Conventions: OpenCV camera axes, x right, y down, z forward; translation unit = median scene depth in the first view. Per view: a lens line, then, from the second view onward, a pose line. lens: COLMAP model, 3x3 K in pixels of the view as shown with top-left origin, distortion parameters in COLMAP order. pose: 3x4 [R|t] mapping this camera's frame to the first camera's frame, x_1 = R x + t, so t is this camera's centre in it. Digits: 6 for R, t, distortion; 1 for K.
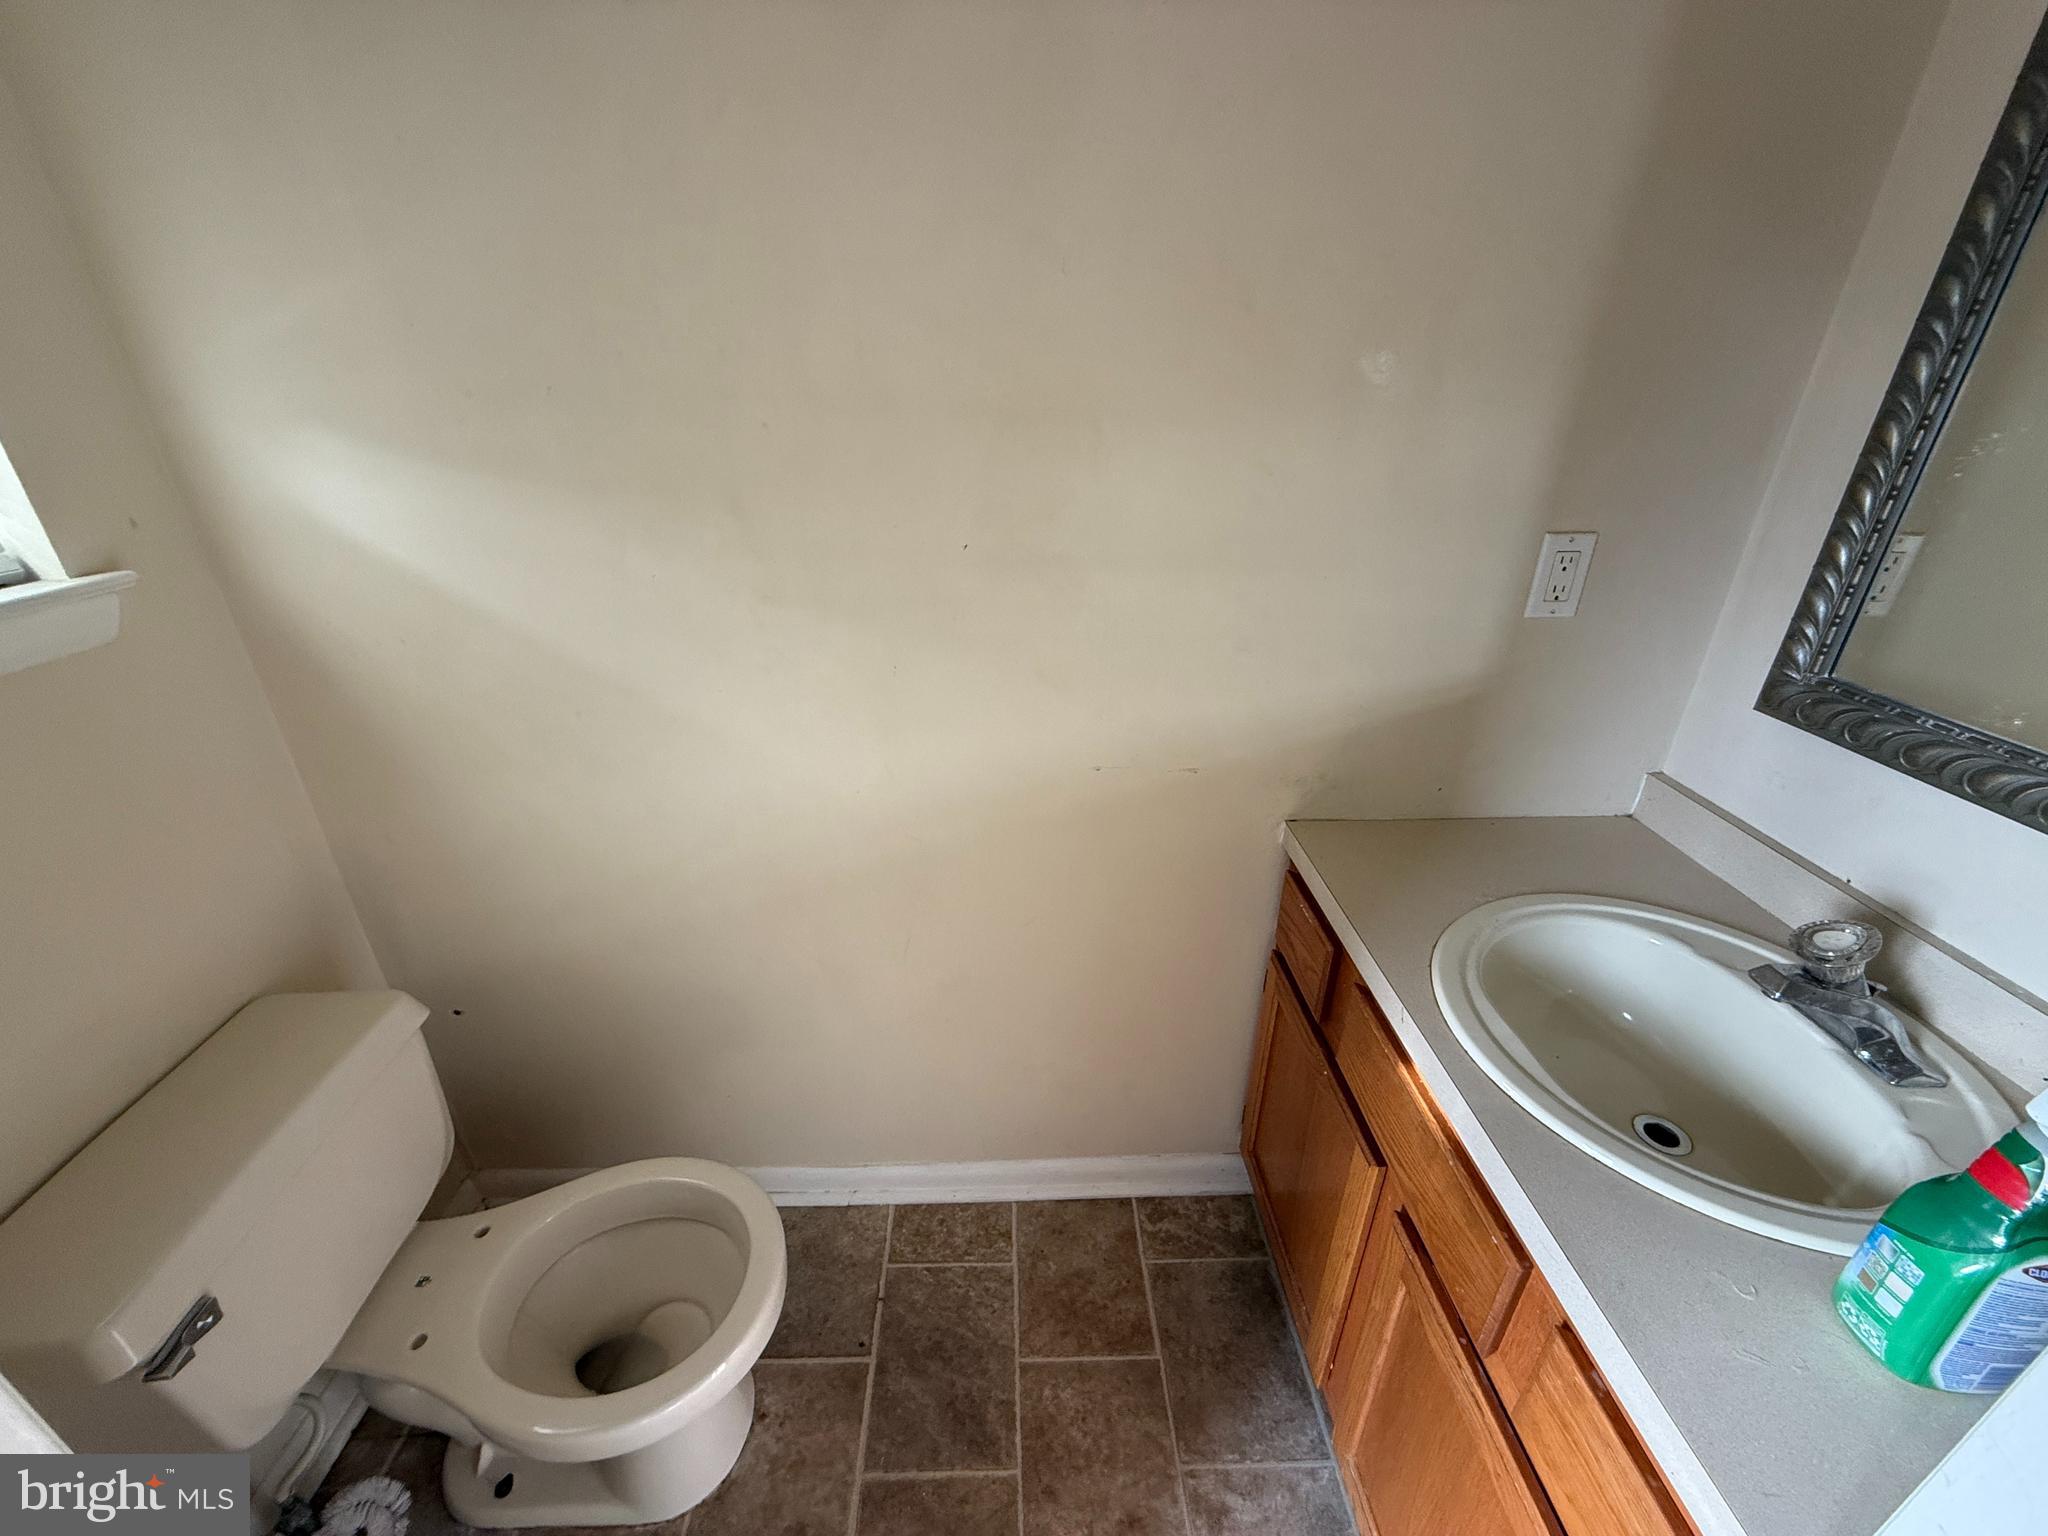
lens RADIAL K [[818.5, 0, 1021.4], [0, 818.5, 766.7], [0, 0, 1]] dist [0.001271, 0.000255]
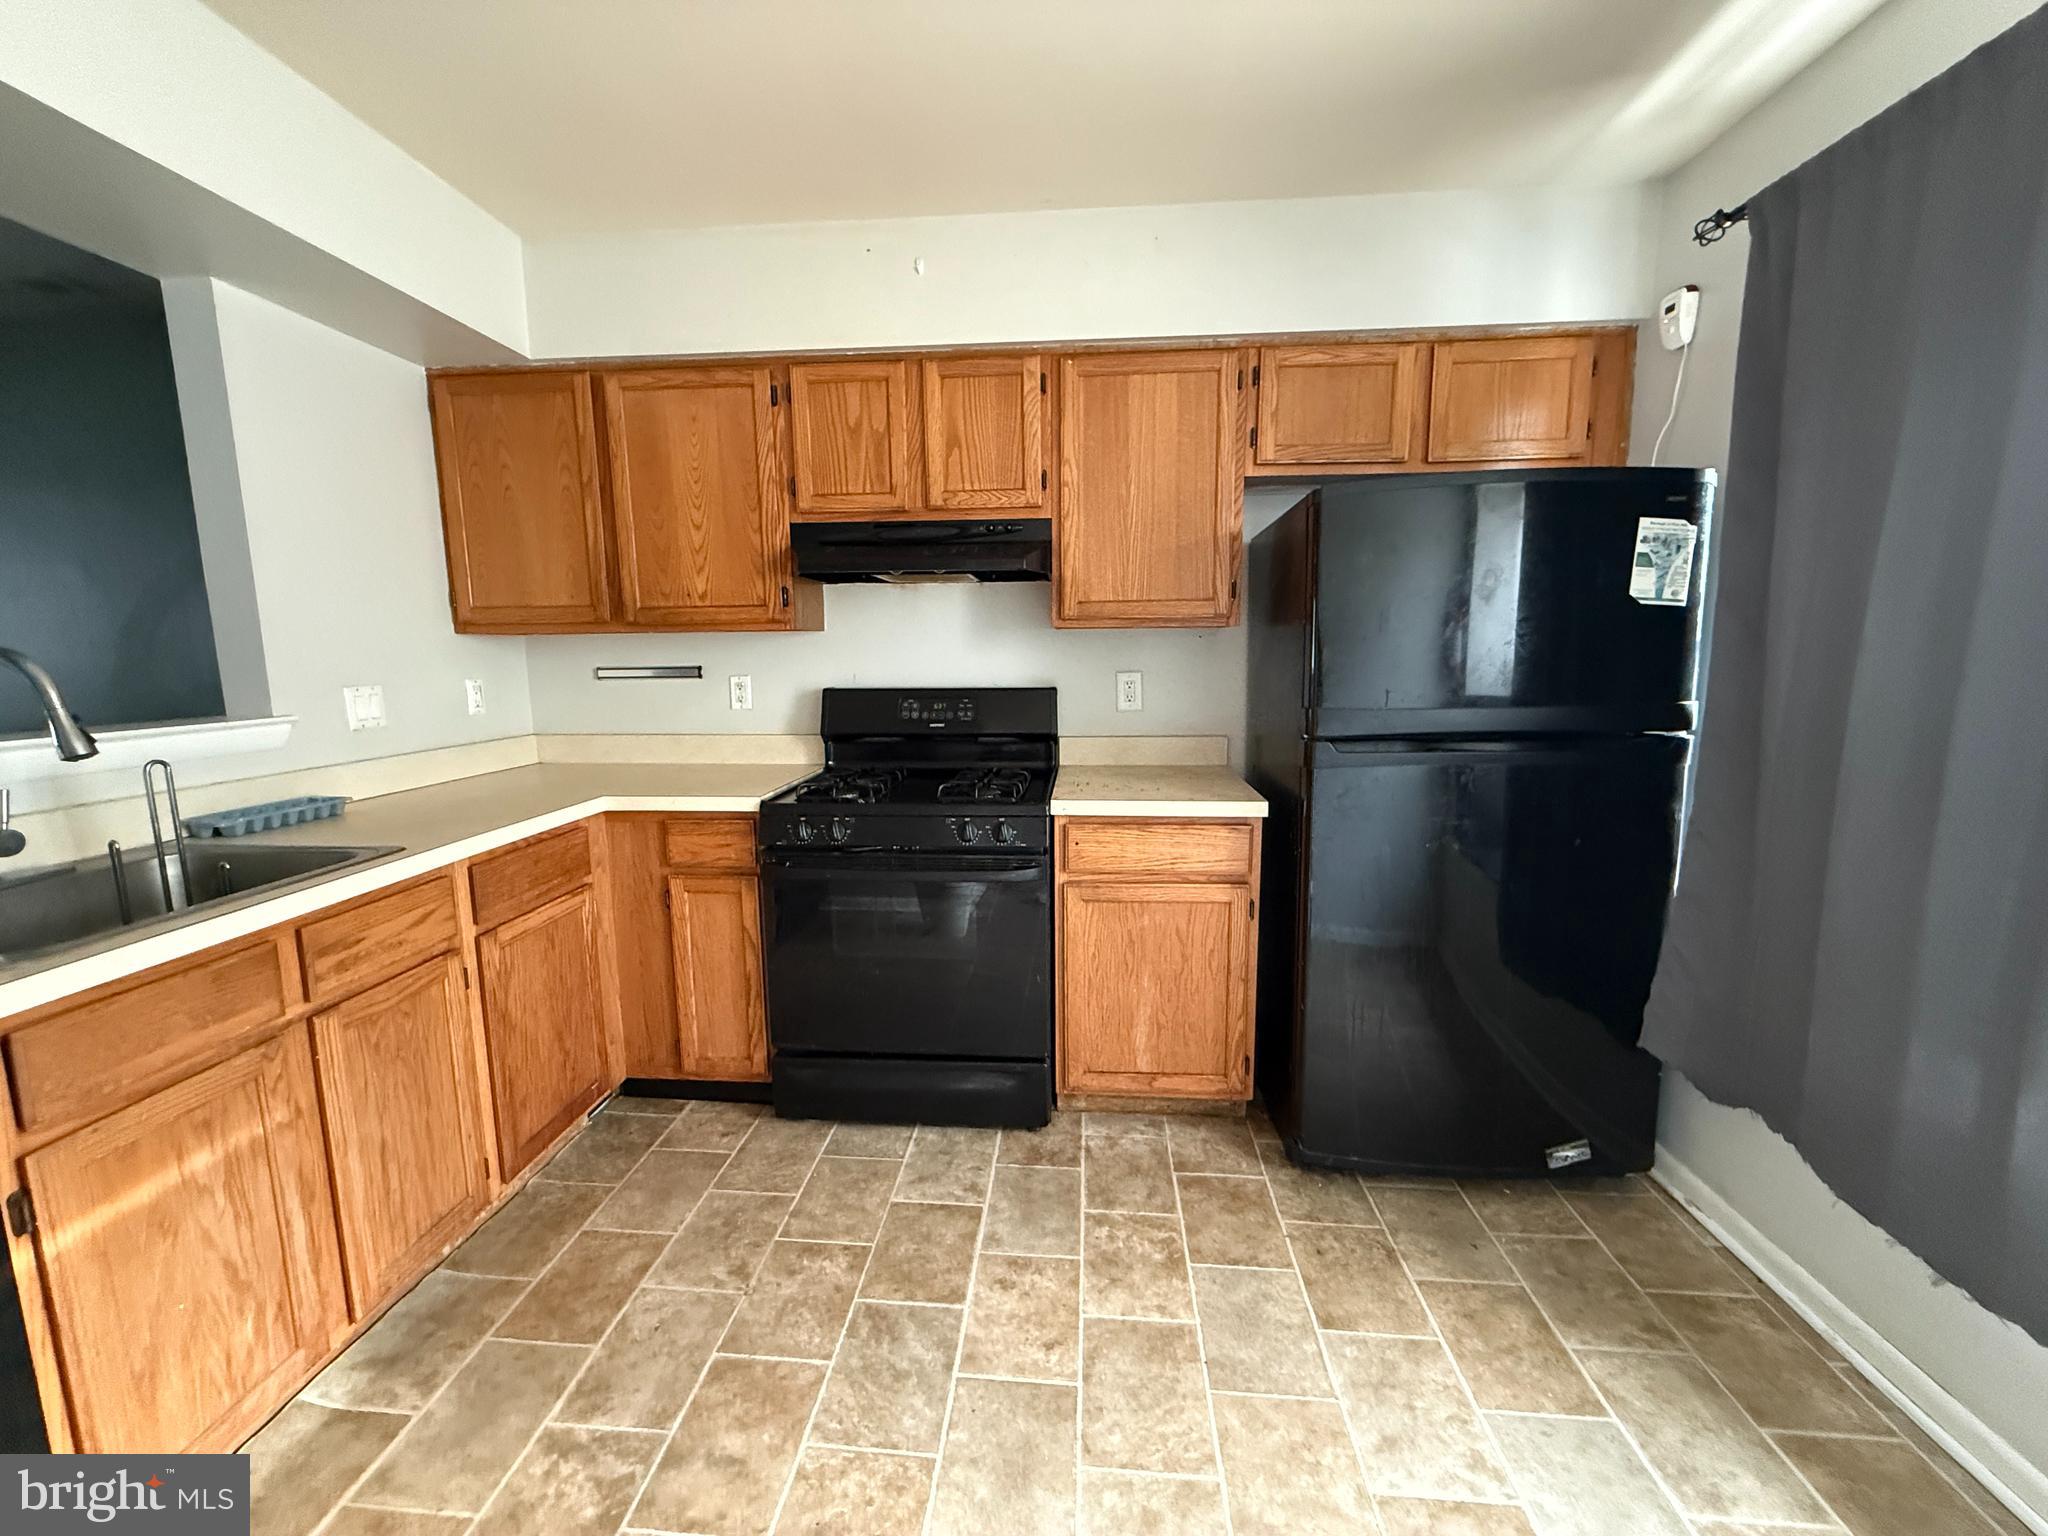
lens RADIAL K [[818.5, 0, 1016.3], [0, 818.5, 765.6], [0, 0, 1]] dist [0.001271, 0.000255]
pose [[-0.993564, -0.008723, 0.112932, -0.387355], [0.055320, 0.832661, 0.551013, -0.603724], [-0.098841, 0.553715, -0.826819, 1.465681]]
